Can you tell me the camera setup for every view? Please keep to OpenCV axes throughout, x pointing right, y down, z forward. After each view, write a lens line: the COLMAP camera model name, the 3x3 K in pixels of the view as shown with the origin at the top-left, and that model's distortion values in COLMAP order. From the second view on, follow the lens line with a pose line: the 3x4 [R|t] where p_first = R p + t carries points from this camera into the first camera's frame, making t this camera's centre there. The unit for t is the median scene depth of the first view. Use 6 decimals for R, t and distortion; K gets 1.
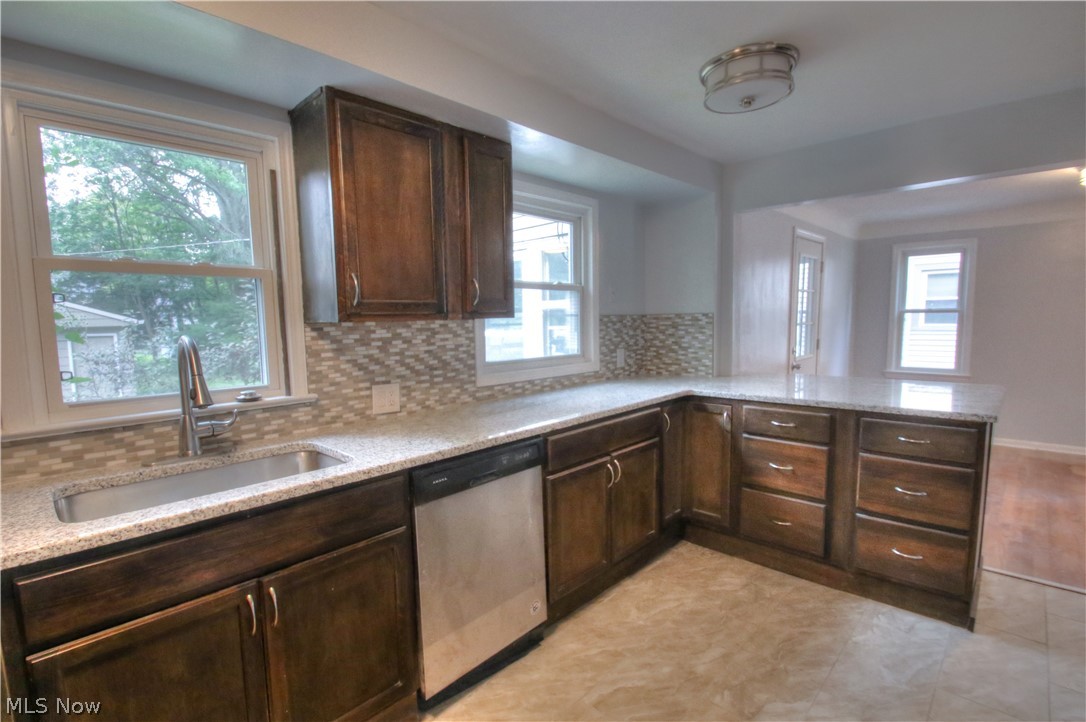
lens RADIAL K [[514.6, 0, 536.2], [0, 514.6, 366.3], [0, 0, 1]] dist [0.003162, -0.000609]
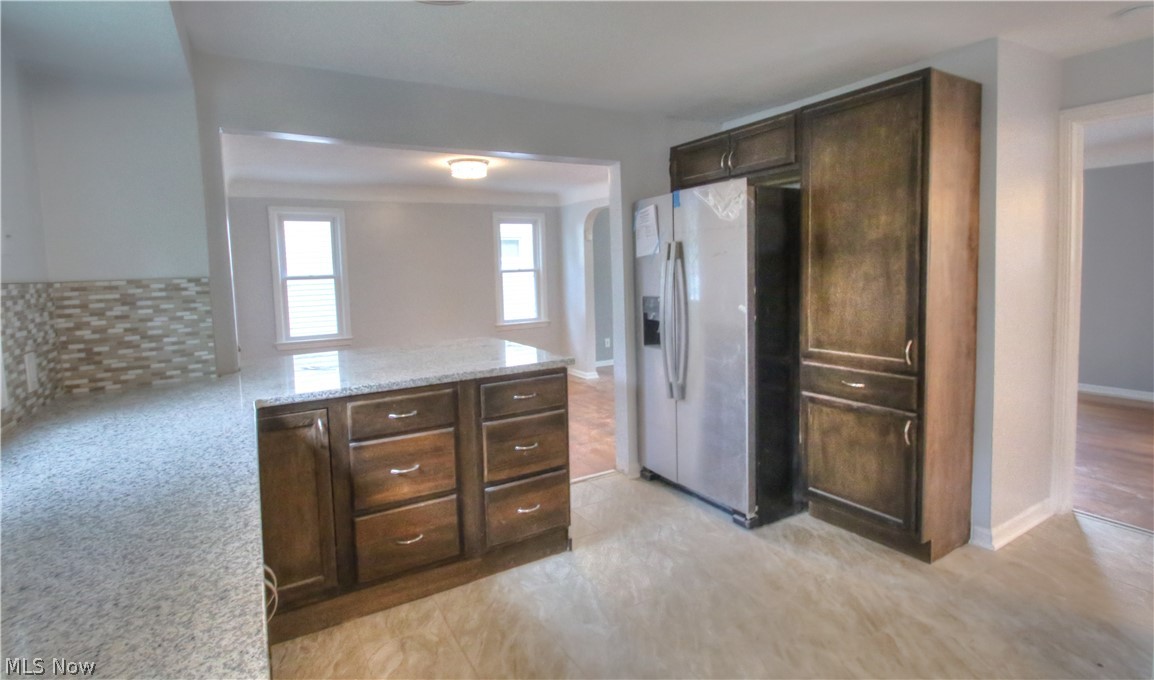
lens RADIAL K [[550.9, 0, 574.5], [0, 550.9, 305.8], [0, 0, 1]] dist [-0.001224, -0.000182]
pose [[0.278997, -0.053939, 0.958776, -0.184563], [0.114601, 0.993156, 0.022525, -0.031530], [-0.953429, 0.103593, 0.283269, 0.373920]]
